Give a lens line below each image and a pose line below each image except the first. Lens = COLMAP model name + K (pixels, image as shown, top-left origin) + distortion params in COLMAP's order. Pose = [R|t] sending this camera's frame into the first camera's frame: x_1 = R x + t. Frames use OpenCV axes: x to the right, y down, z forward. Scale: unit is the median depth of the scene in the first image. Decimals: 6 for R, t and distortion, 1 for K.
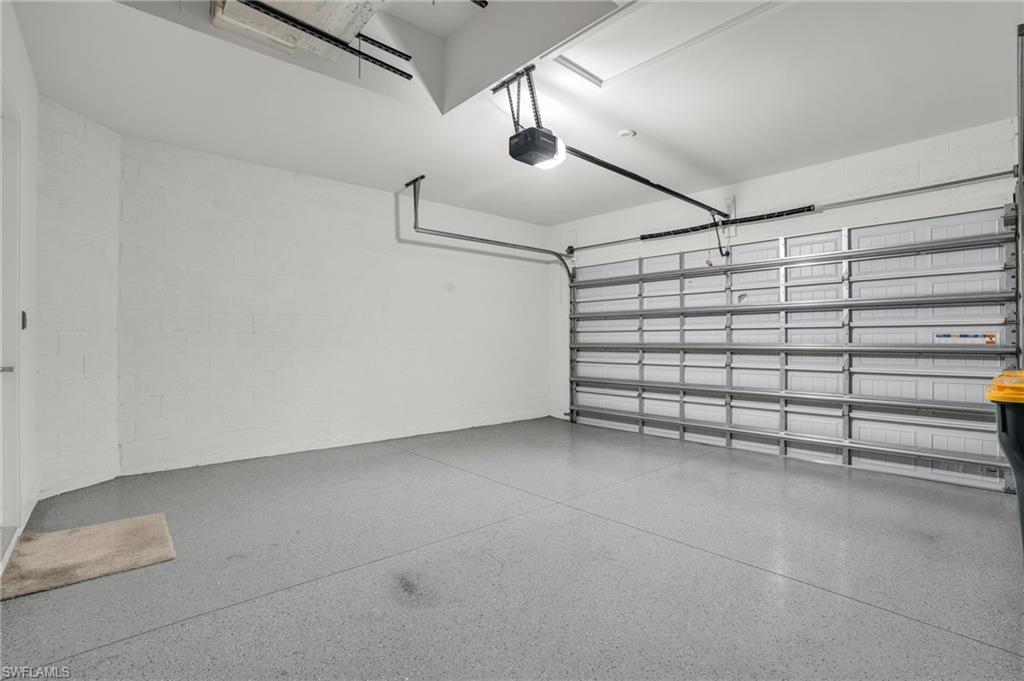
lens RADIAL K [[481.7, 0, 509.6], [0, 481.7, 339.4], [0, 0, 1]] dist [-0.068776, 0.026589]
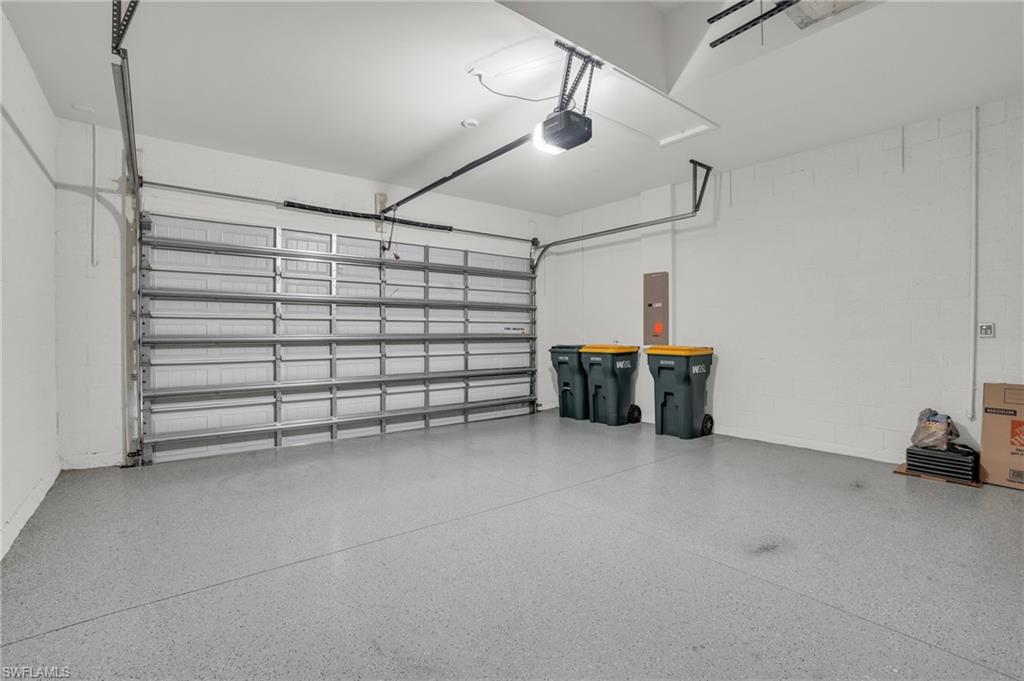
lens RADIAL K [[481.7, 0, 509.6], [0, 481.7, 339.4], [0, 0, 1]] dist [-0.068776, 0.026589]
pose [[0.044094, -0.015382, 0.998909, -0.647337], [-0.003542, 0.999873, 0.015554, 0.002817], [-0.999021, -0.004224, 0.044034, 0.749665]]
